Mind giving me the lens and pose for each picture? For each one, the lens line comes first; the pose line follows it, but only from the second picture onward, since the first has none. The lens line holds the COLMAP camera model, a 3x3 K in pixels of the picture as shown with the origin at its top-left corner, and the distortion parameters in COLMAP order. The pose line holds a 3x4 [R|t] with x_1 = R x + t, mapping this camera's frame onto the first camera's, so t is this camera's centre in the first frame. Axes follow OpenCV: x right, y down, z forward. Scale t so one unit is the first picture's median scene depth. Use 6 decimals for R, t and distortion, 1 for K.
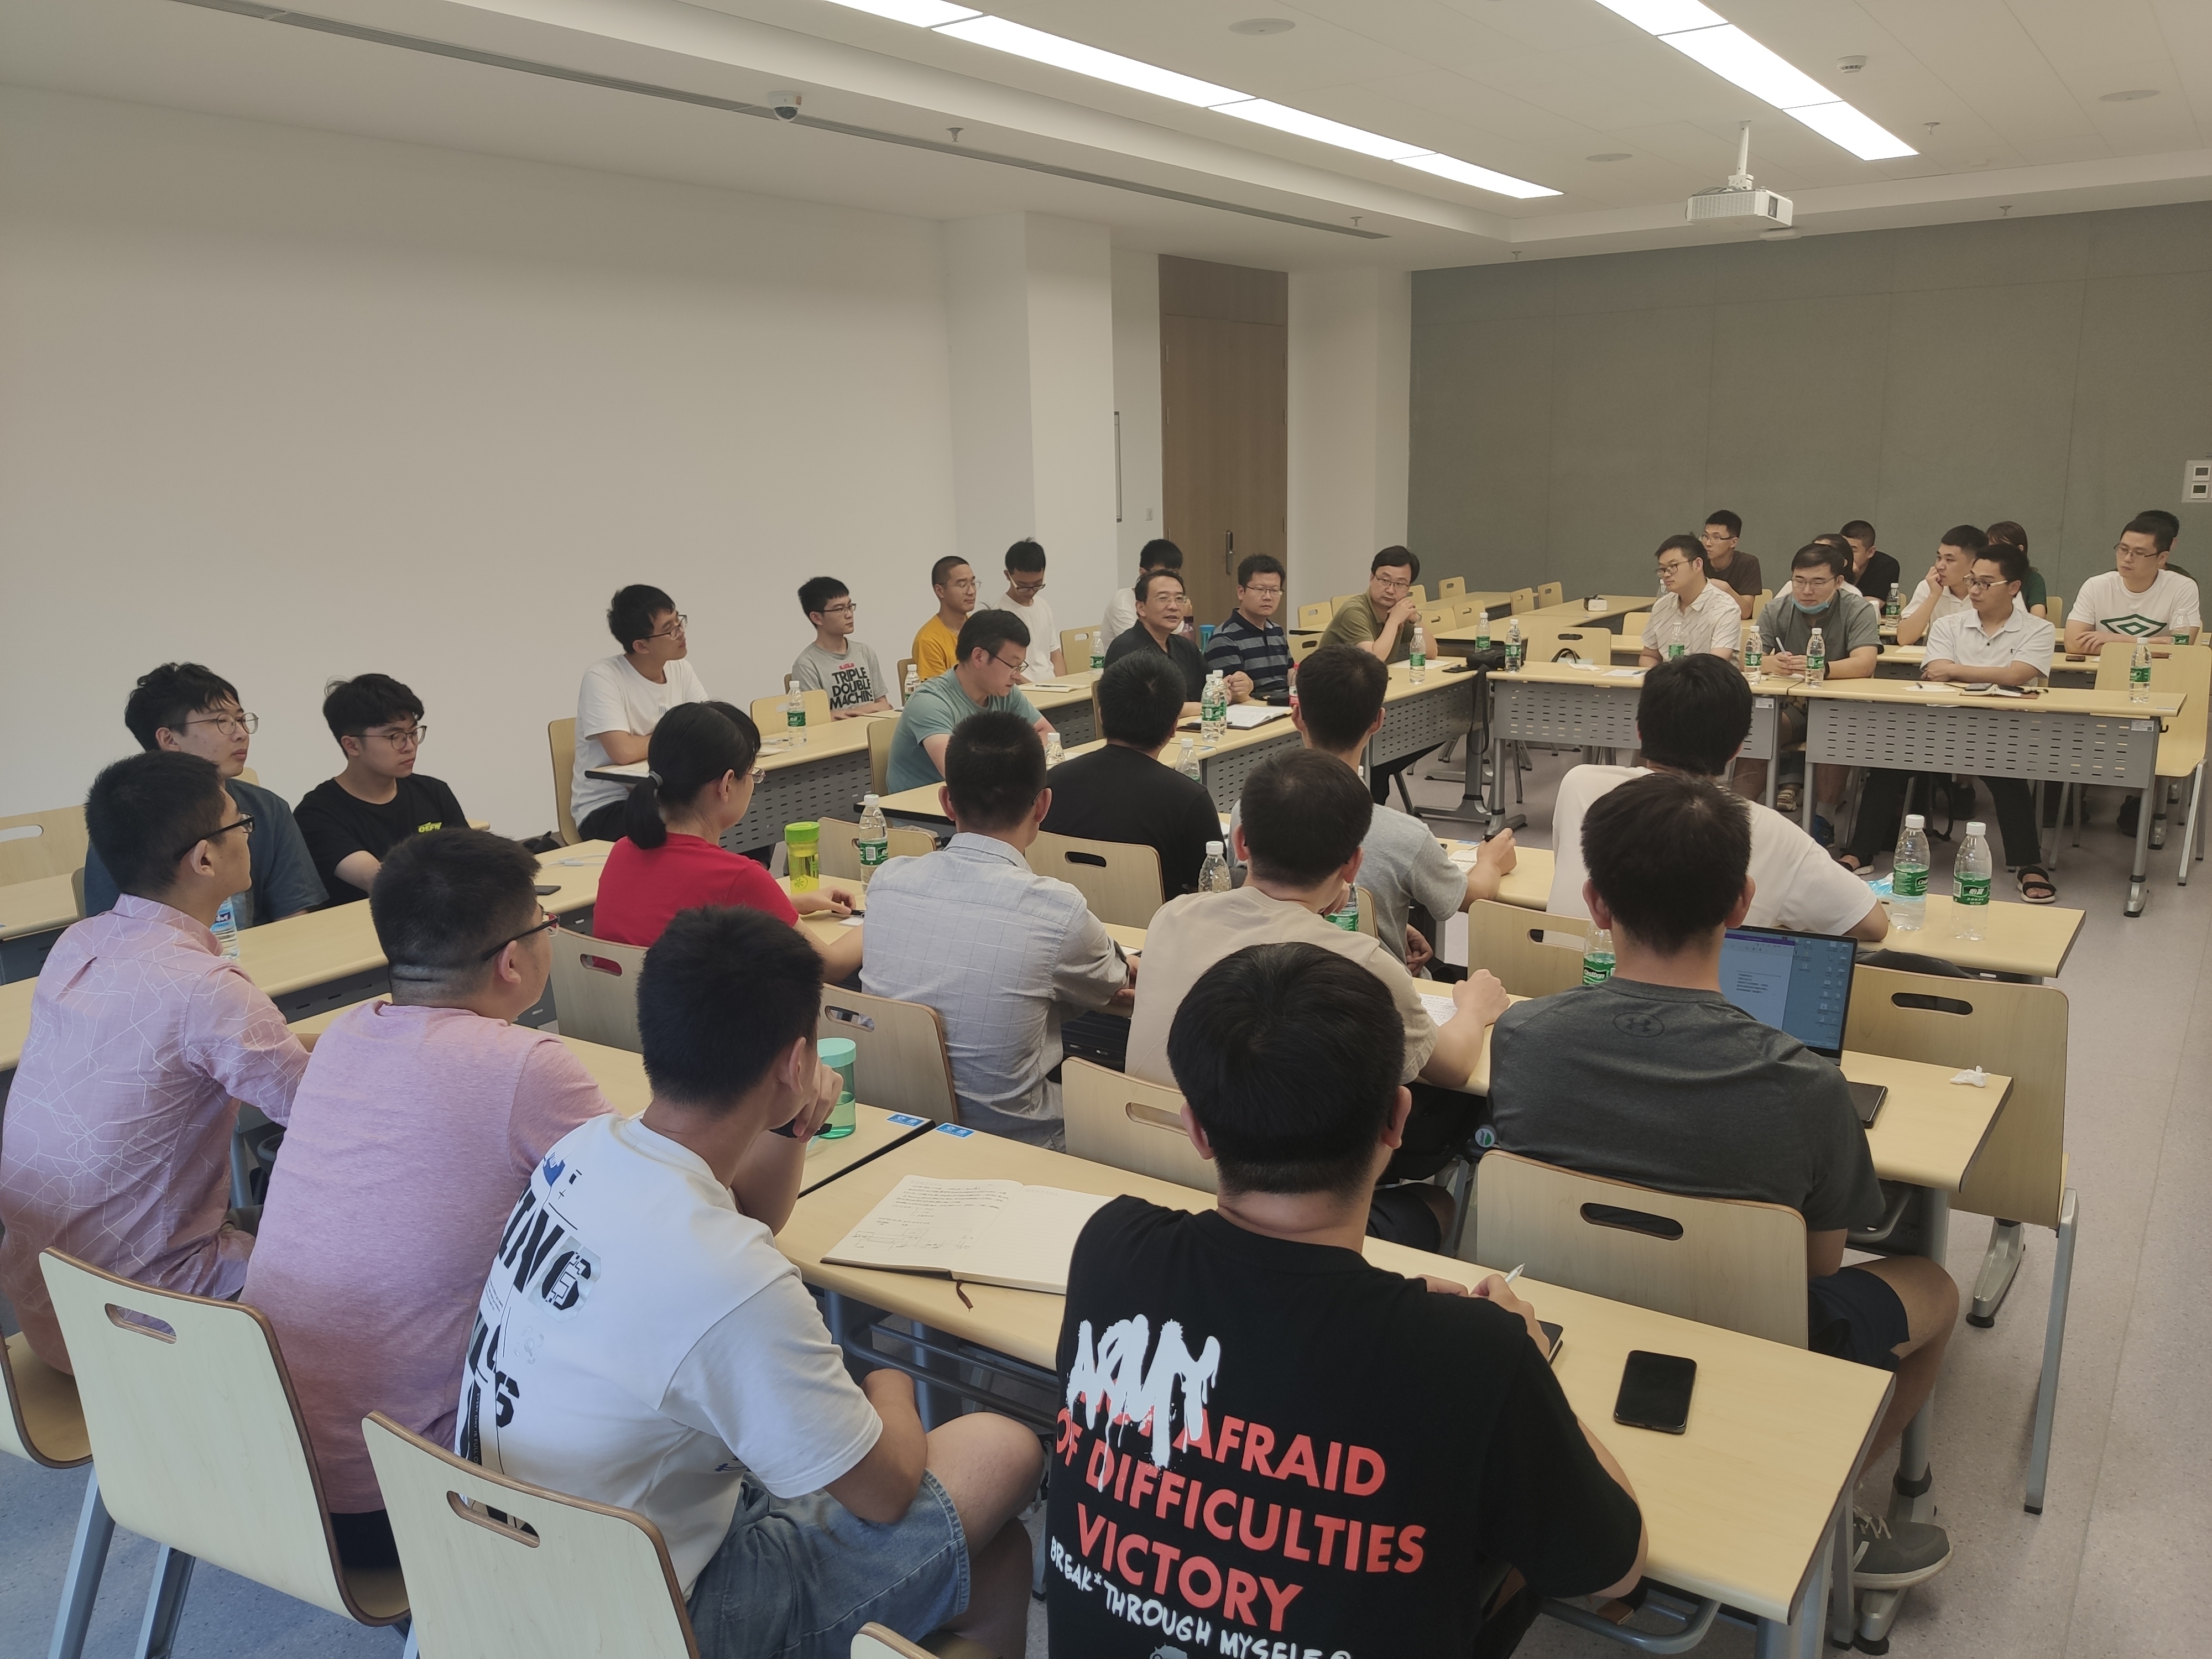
lens RADIAL K [[1694.6, 0, 1106.0], [0, 1694.6, 829.5], [0, 0, 1]] dist [0.000301, 0.000388]
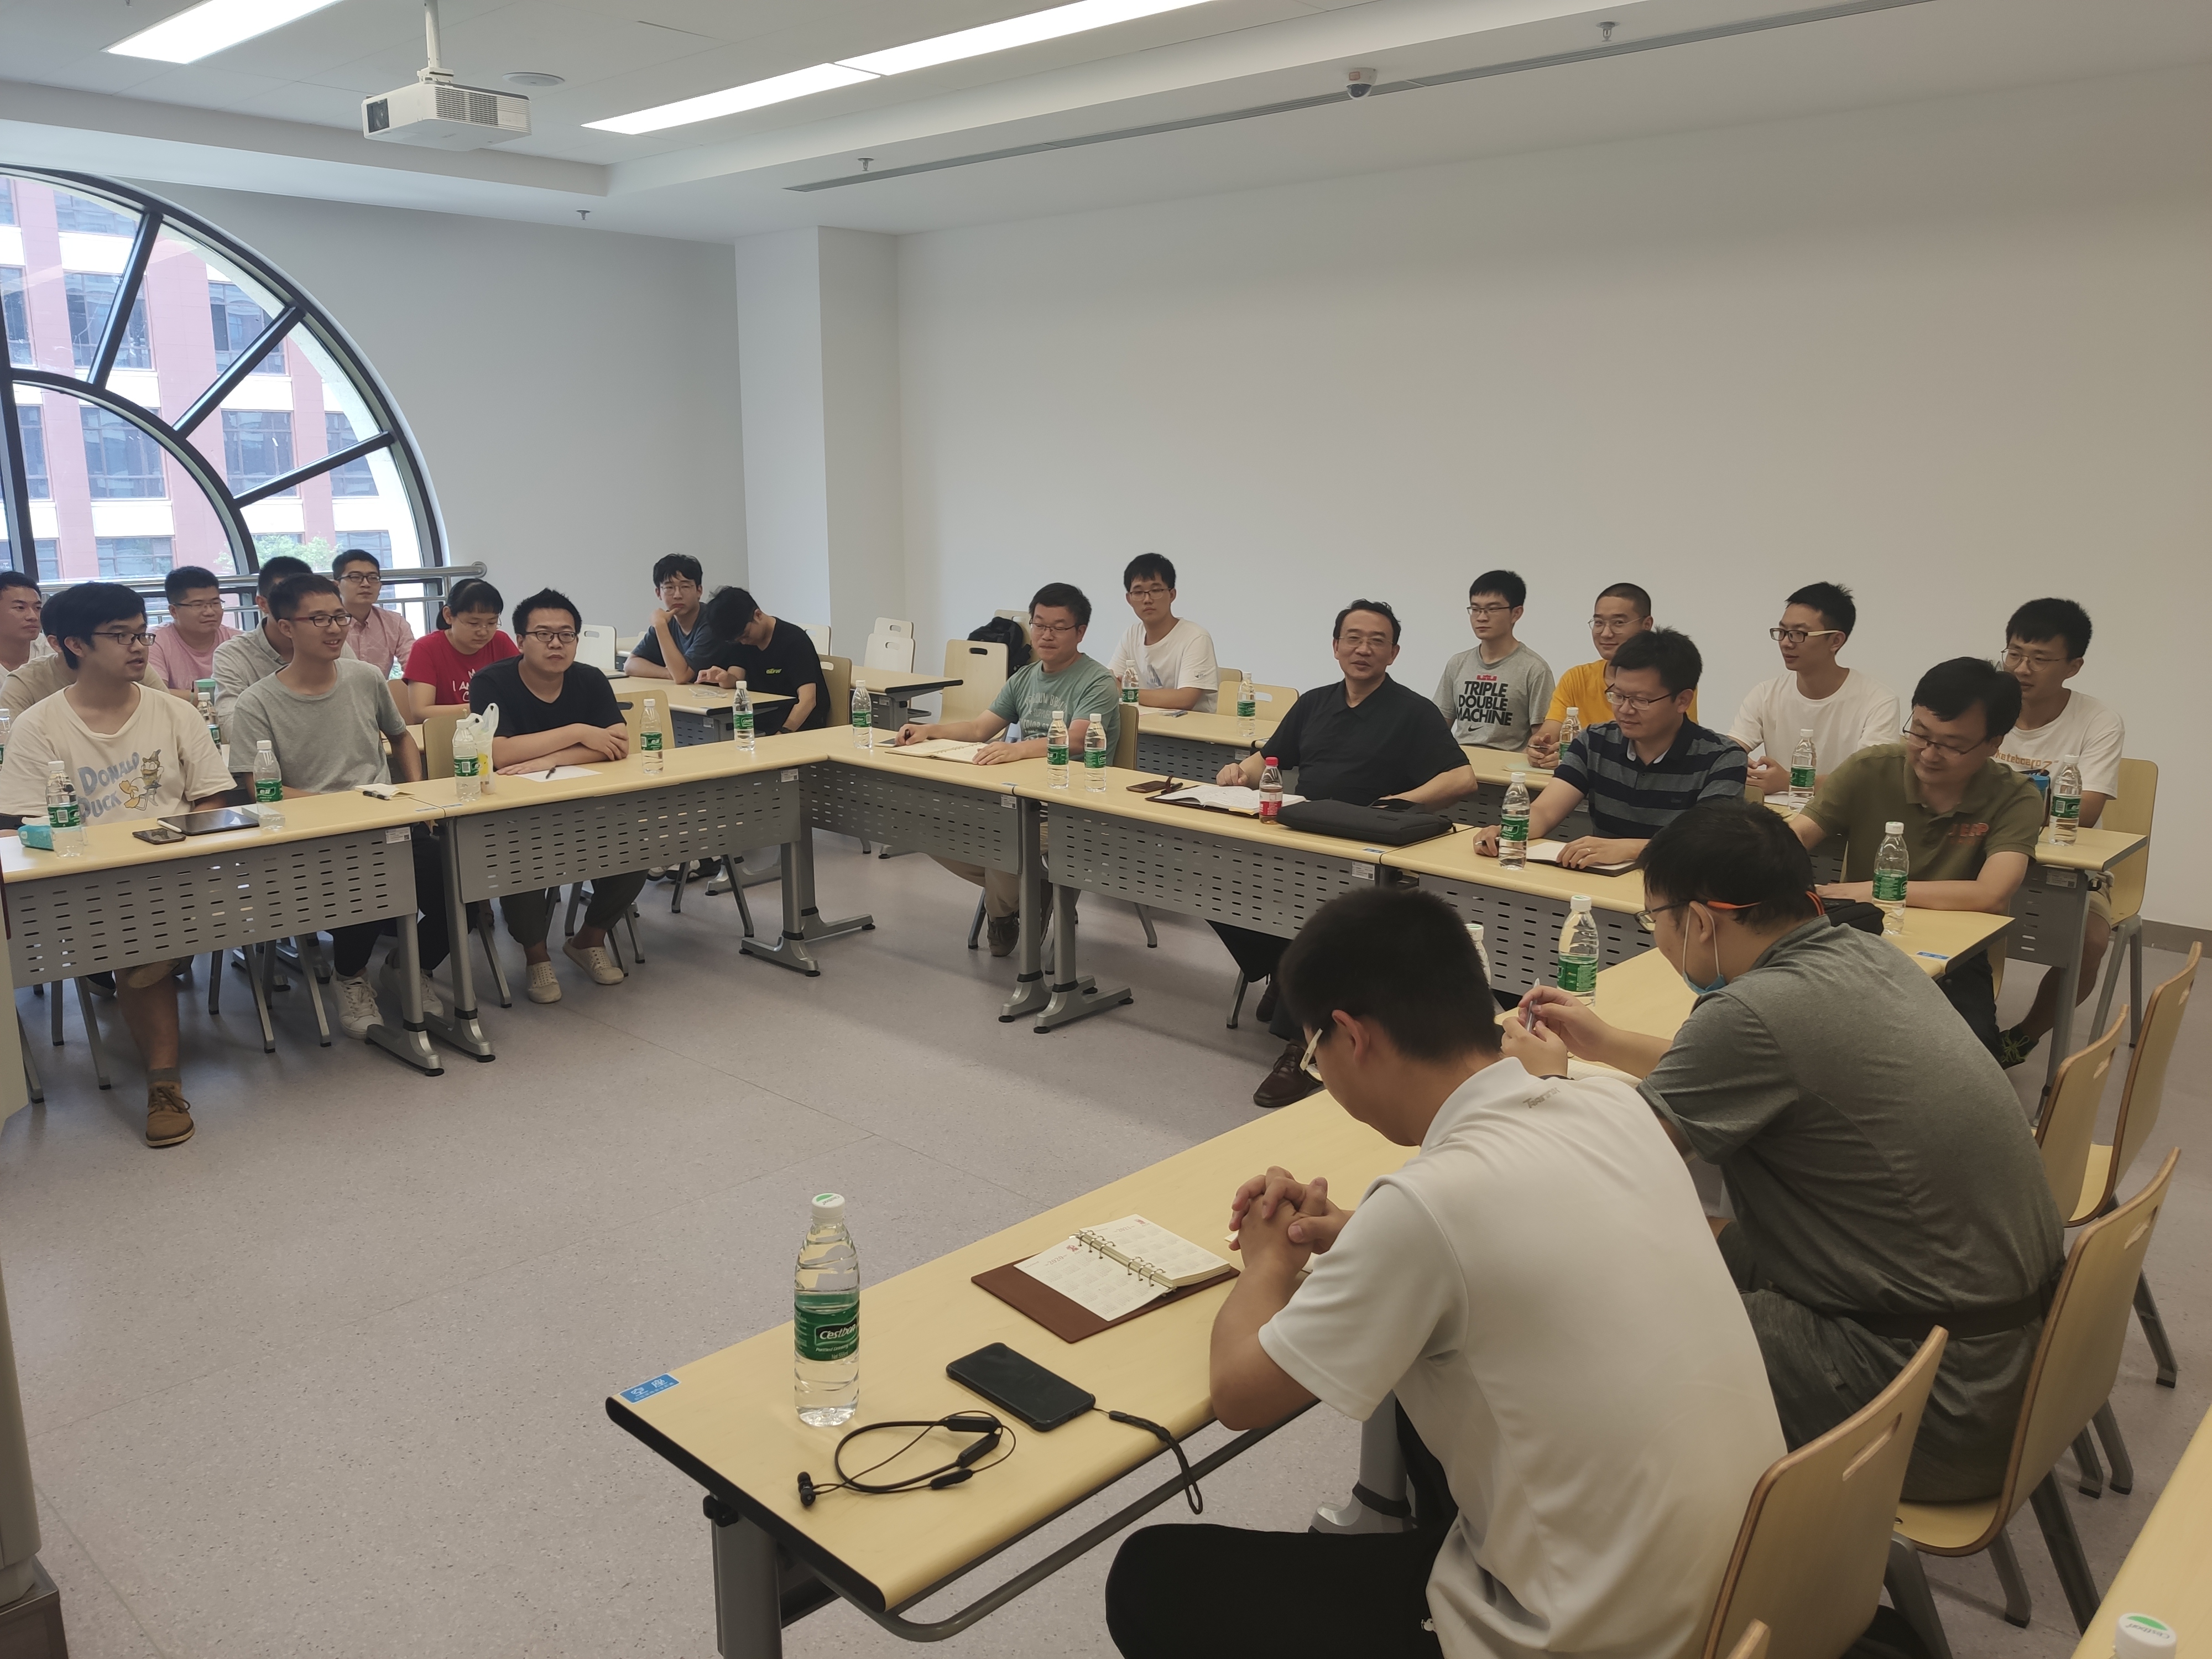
lens RADIAL K [[1694.6, 0, 1106.0], [0, 1694.6, 829.5], [0, 0, 1]] dist [0.000301, 0.000388]
pose [[-0.149859, 0.224325, -0.962923, 1.105824], [-0.208265, 0.944907, 0.252540, -0.304834], [0.966524, 0.238388, -0.094884, 1.372923]]
